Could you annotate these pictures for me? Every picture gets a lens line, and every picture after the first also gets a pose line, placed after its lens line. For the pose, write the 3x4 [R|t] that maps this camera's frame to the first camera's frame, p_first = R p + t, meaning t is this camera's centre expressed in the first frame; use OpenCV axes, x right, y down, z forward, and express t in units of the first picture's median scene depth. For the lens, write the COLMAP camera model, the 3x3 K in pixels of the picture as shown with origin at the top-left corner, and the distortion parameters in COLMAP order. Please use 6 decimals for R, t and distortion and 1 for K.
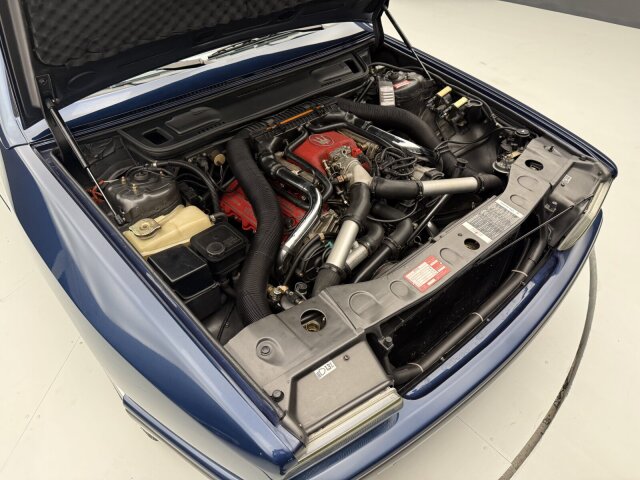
lens RADIAL K [[451.9, 0, 321.8], [0, 451.9, 243.5], [0, 0, 1]] dist [0.103458, -0.191394]
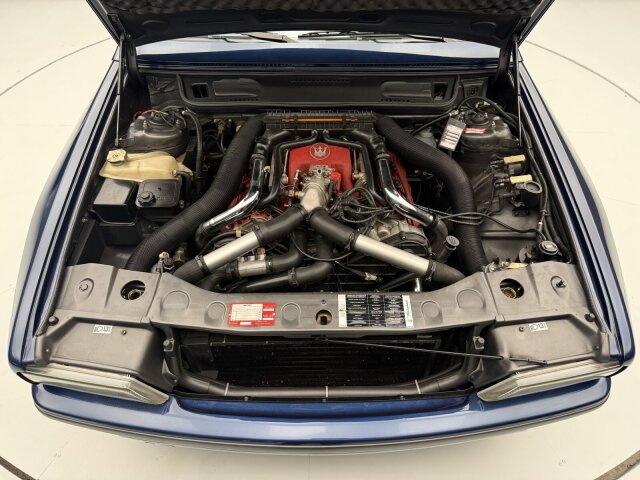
lens RADIAL K [[451.9, 0, 321.8], [0, 451.9, 243.5], [0, 0, 1]] dist [0.103458, -0.191394]
pose [[0.752011, 0.486270, -0.444995, 0.537857], [-0.450006, 0.872043, 0.192450, -0.246002], [0.481637, 0.055526, 0.874610, 0.160735]]
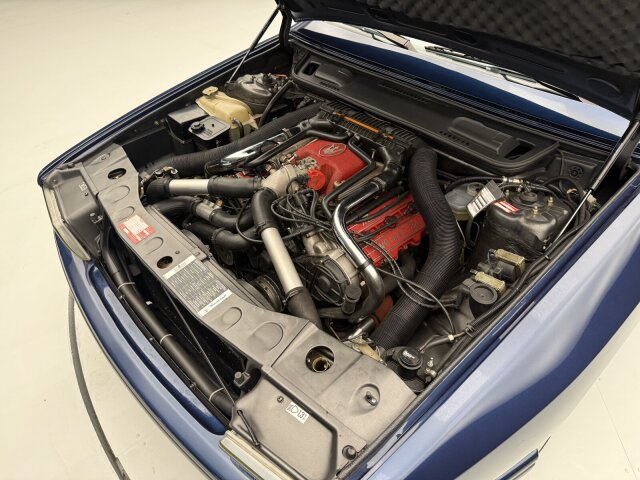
lens RADIAL K [[451.9, 0, 321.8], [0, 451.9, 243.5], [0, 0, 1]] dist [0.103458, -0.191394]
pose [[0.012820, 0.681667, -0.731550, 0.822185], [-0.639627, 0.567937, 0.518001, -0.593553], [0.768579, 0.461278, 0.443294, 0.663712]]
